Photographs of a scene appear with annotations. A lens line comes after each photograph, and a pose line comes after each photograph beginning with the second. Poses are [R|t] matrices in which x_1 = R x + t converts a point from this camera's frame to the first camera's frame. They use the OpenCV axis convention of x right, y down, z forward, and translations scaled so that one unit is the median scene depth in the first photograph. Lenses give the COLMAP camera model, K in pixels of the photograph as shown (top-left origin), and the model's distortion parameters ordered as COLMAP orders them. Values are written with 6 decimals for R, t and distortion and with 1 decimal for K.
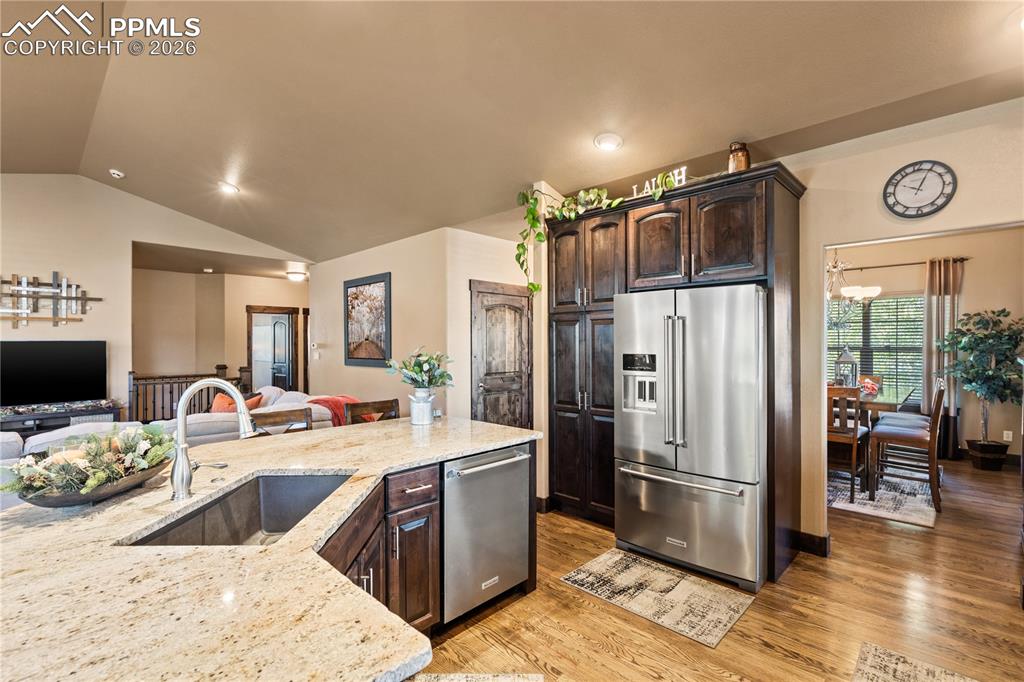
lens RADIAL K [[471.0, 0, 511.8], [0, 471.0, 339.4], [0, 0, 1]] dist [-0.000862, 0.000195]
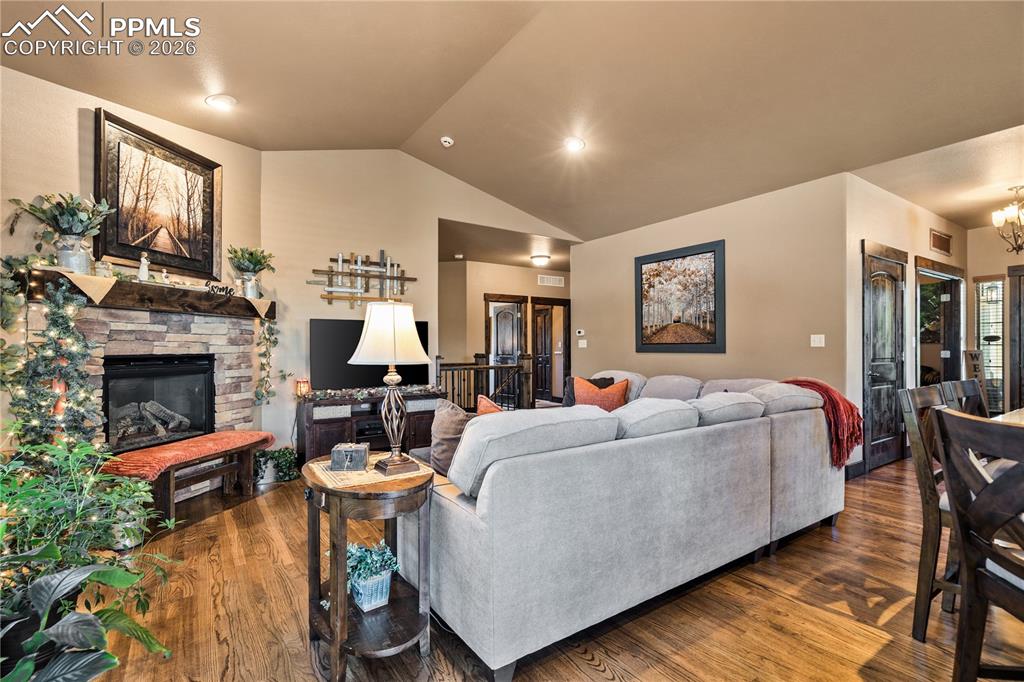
lens RADIAL K [[474.8, 0, 514.4], [0, 474.8, 345.2], [0, 0, 1]] dist [0.000640, 0.000216]
pose [[0.980251, -0.000988, -0.197753, -0.498279], [0.002030, 0.999985, 0.005065, 0.045219], [0.197745, -0.005367, 0.980239, 0.096097]]
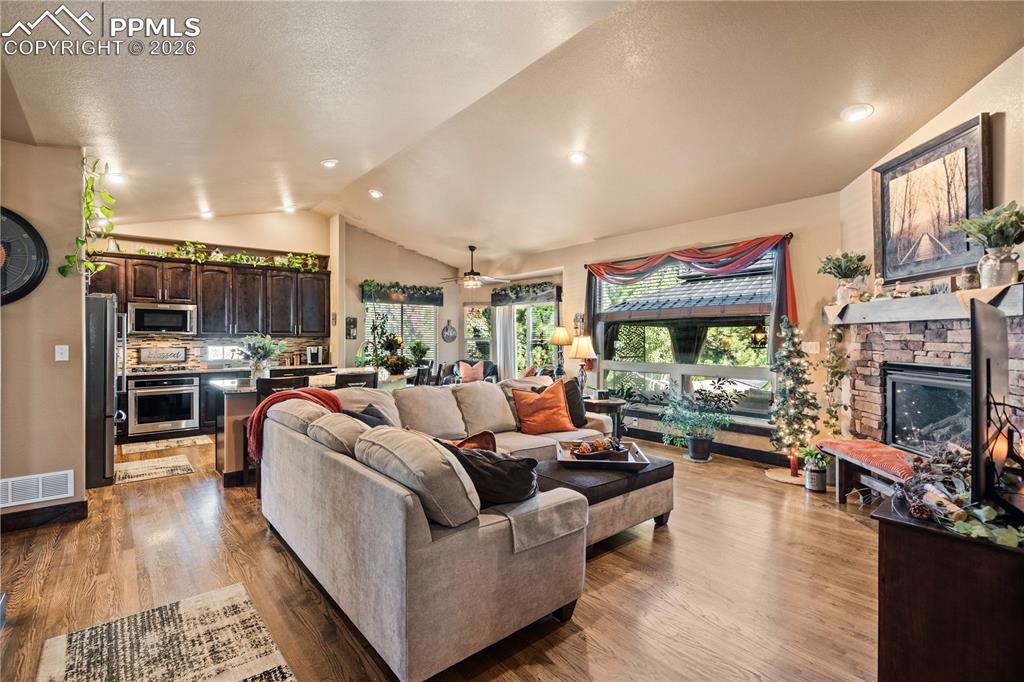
lens RADIAL K [[472.4, 0, 512.0], [0, 472.4, 341.0], [0, 0, 1]] dist [-0.000689, -0.000157]
pose [[-0.994631, 0.006470, 0.103281, -0.609596], [0.006382, 0.999979, -0.001181, 0.026824], [-0.103287, -0.000515, -0.994651, 1.307244]]
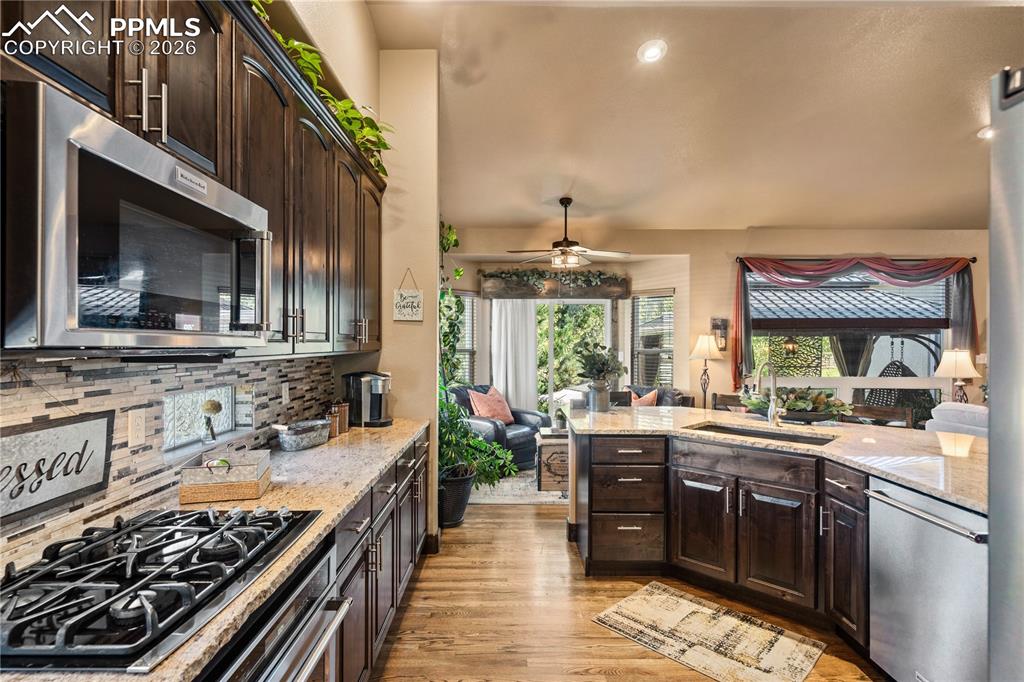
lens RADIAL K [[516.5, 0, 504.8], [0, 516.5, 343.8], [0, 0, 1]] dist [0.003801, 0.000614]
pose [[-0.716042, 0.005417, -0.698036, 0.403510], [0.006625, 0.999978, 0.000965, 0.002648], [0.698026, -0.003933, -0.716062, 0.497418]]
